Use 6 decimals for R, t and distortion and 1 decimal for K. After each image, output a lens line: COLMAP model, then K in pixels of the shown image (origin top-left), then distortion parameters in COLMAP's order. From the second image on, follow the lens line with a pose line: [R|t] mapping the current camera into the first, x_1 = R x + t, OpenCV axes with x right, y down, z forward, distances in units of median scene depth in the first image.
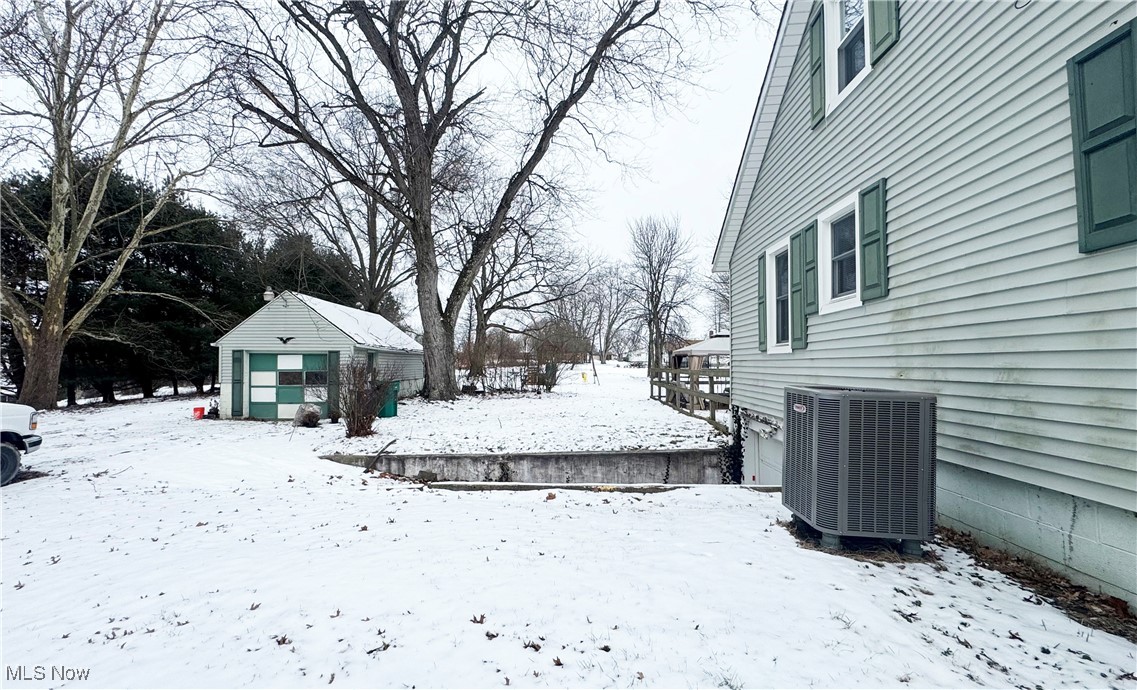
lens RADIAL K [[523.6, 0, 566.5], [0, 523.6, 339.9], [0, 0, 1]] dist [-0.001404, -0.000193]
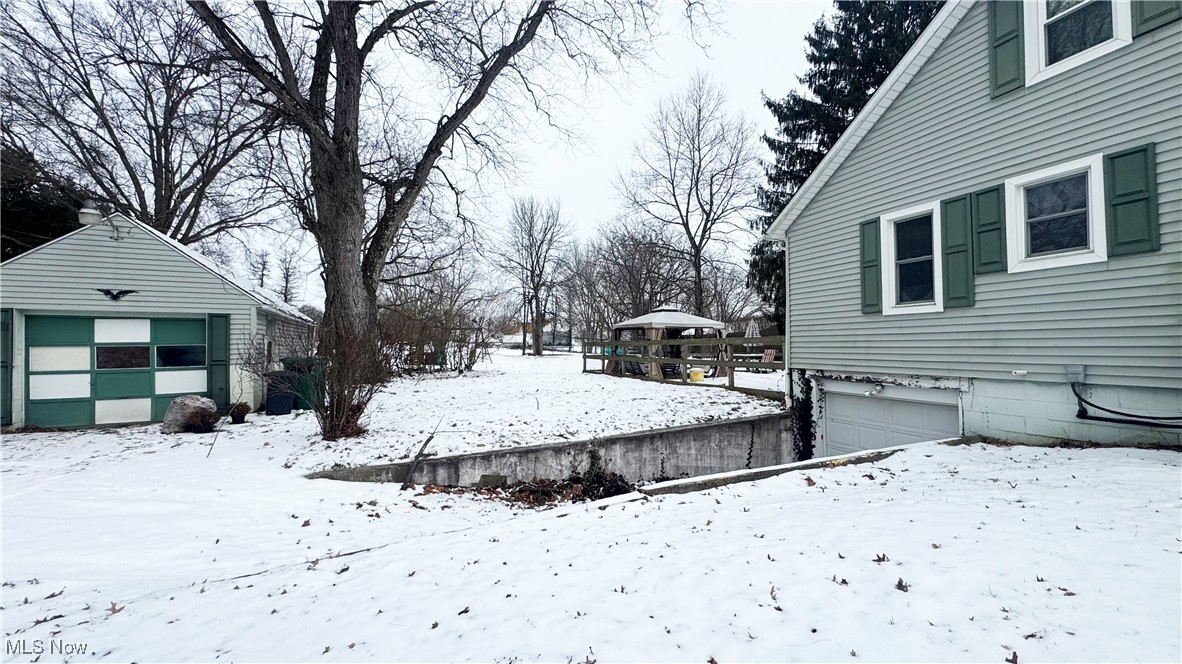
lens RADIAL K [[471.2, 0, 592.1], [0, 471.2, 331.7], [0, 0, 1]] dist [-0.002877, -0.000234]
pose [[0.873687, 0.007418, 0.486433, -0.462636], [-0.012208, 0.999903, 0.006680, 0.048358], [-0.486336, -0.011775, 0.873692, 0.368777]]
